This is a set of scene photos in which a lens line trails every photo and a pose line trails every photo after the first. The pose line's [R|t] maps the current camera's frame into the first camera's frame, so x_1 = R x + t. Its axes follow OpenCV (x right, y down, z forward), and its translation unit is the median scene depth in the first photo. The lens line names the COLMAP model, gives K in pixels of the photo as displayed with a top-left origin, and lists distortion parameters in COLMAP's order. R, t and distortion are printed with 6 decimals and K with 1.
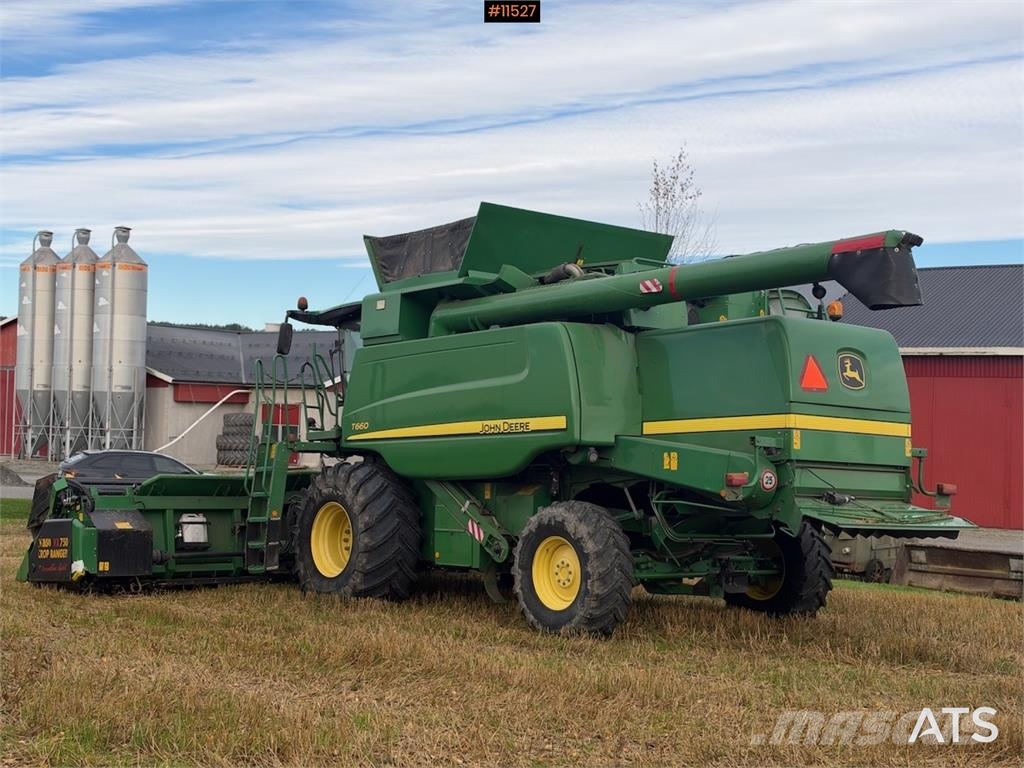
lens RADIAL K [[1450.8, 0, 547.6], [0, 1450.8, 384.6], [0, 0, 1]] dist [0.031986, 0.064408]
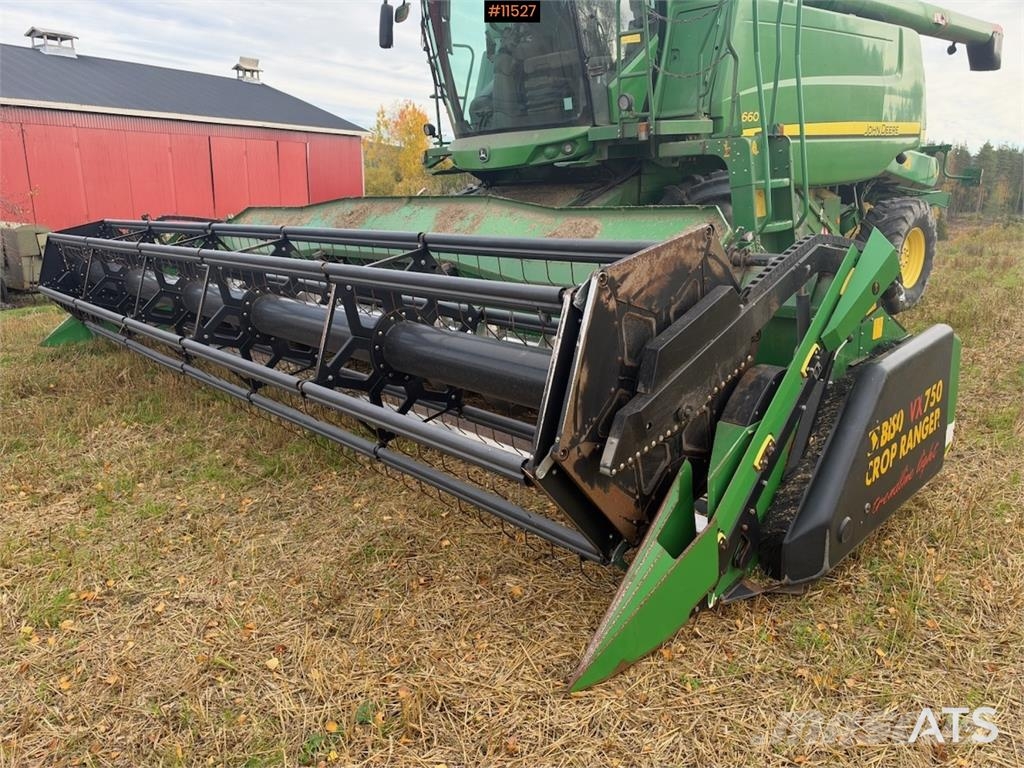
lens RADIAL K [[736.0, 0, 512.0], [0, 736.0, 384.0], [0, 0, 1]] dist [0.024038, -0.045238]
pose [[0.000357, -0.284459, 0.958688, -0.563086], [-0.033421, 0.958149, 0.284311, 0.060189], [-0.999441, -0.032142, -0.009165, 1.219215]]
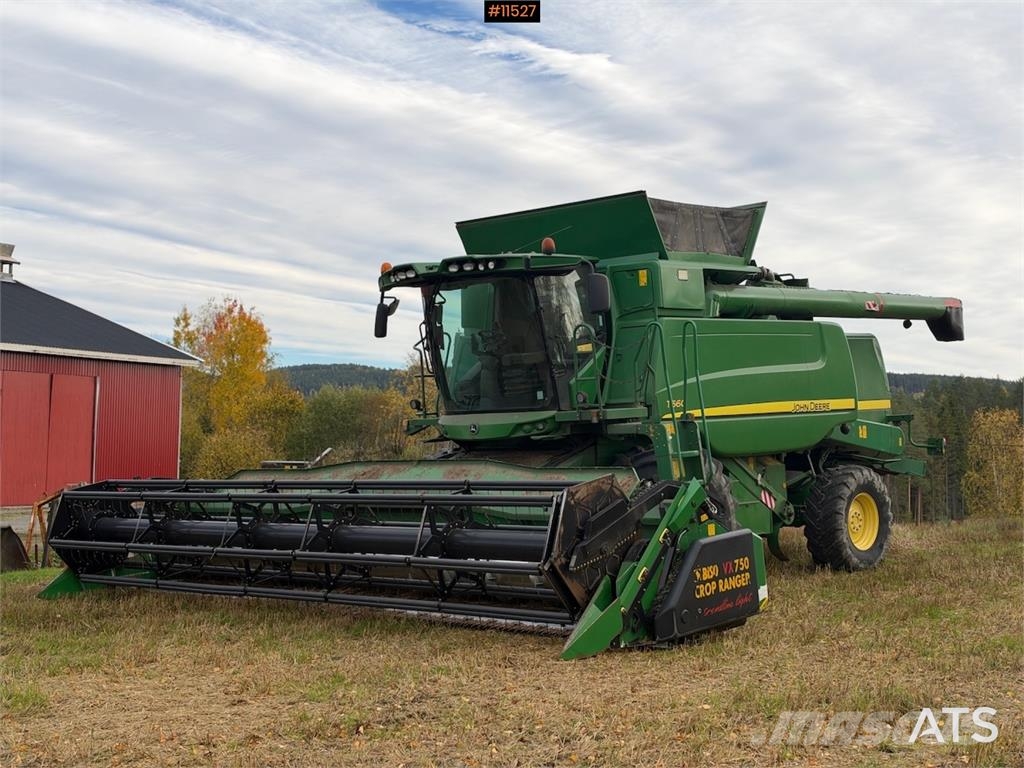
lens RADIAL K [[1448.4, 0, 512.0], [0, 1448.4, 384.0], [0, 0, 1]] dist [0.201591, 0.006993]
pose [[-0.080077, 0.012410, 0.996711, -1.145226], [-0.043386, 0.998931, -0.015923, 0.038926], [-0.995844, -0.044518, -0.079453, 1.289524]]
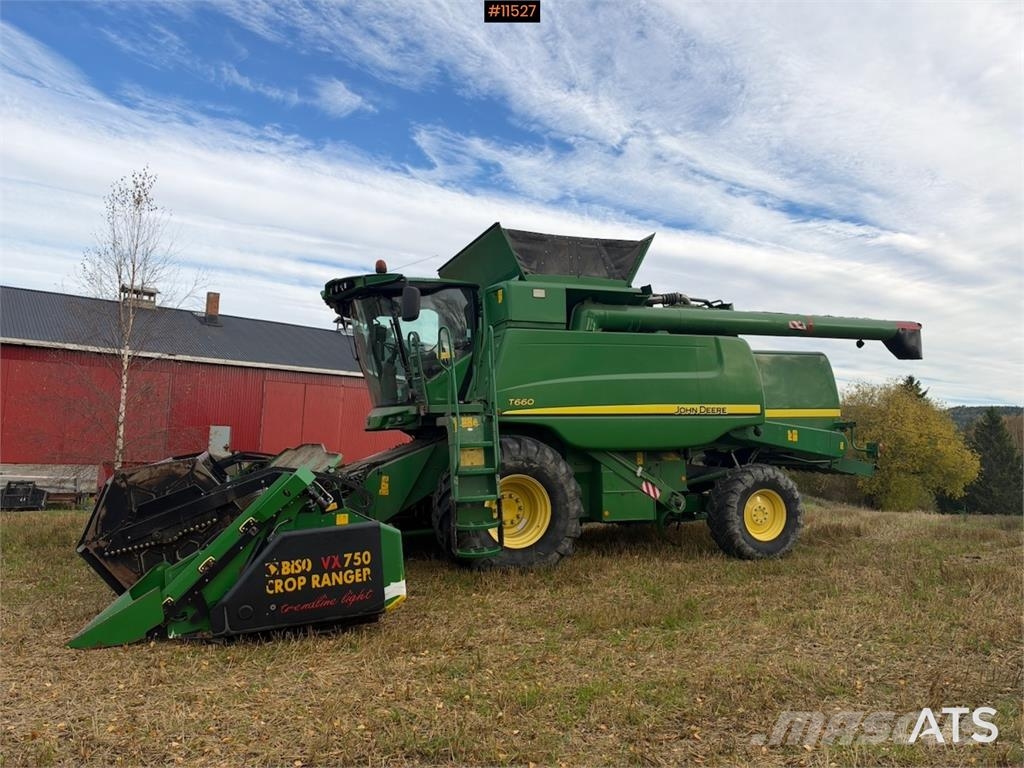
lens RADIAL K [[721.9, 0, 512.0], [0, 721.9, 384.0], [0, 0, 1]] dist [0.176122, -0.365025]
pose [[0.355640, 0.050158, 0.933276, -0.693720], [-0.060471, 0.997702, -0.030577, 0.035132], [-0.932665, -0.045562, 0.357856, 0.891808]]
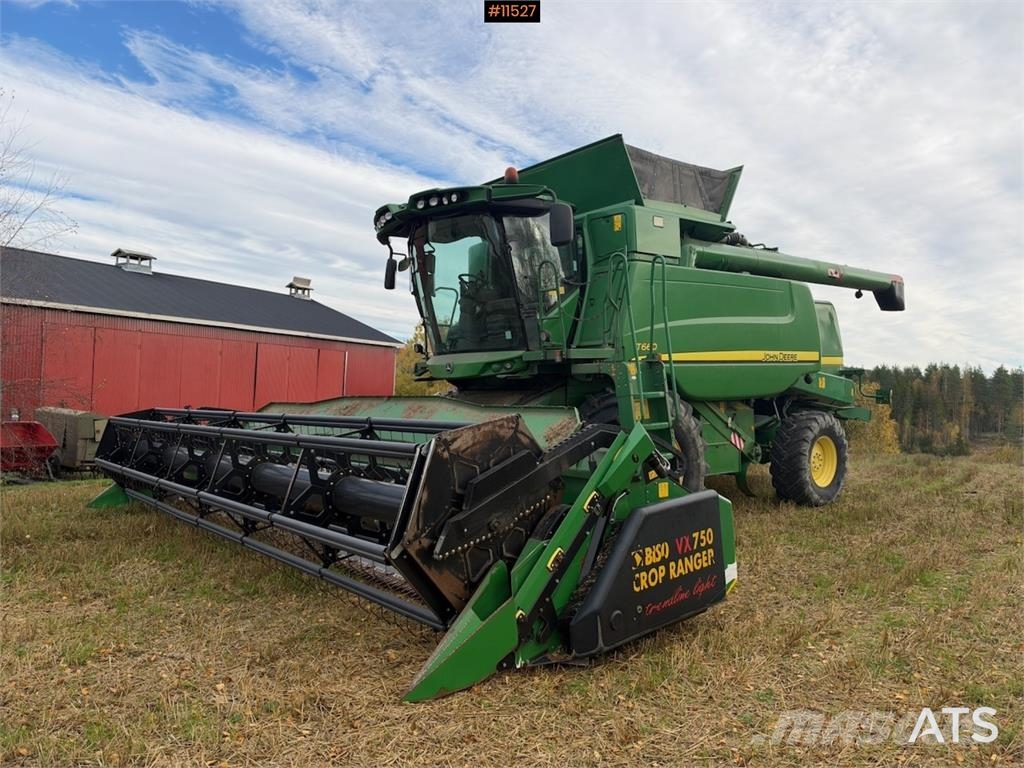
lens RADIAL K [[721.9, 0, 512.0], [0, 721.9, 384.0], [0, 0, 1]] dist [0.176122, -0.365025]
pose [[0.041402, -0.012515, 0.999064, -0.665074], [-0.062208, 0.997949, 0.015079, 0.056180], [-0.997204, -0.062774, 0.040539, 1.167553]]
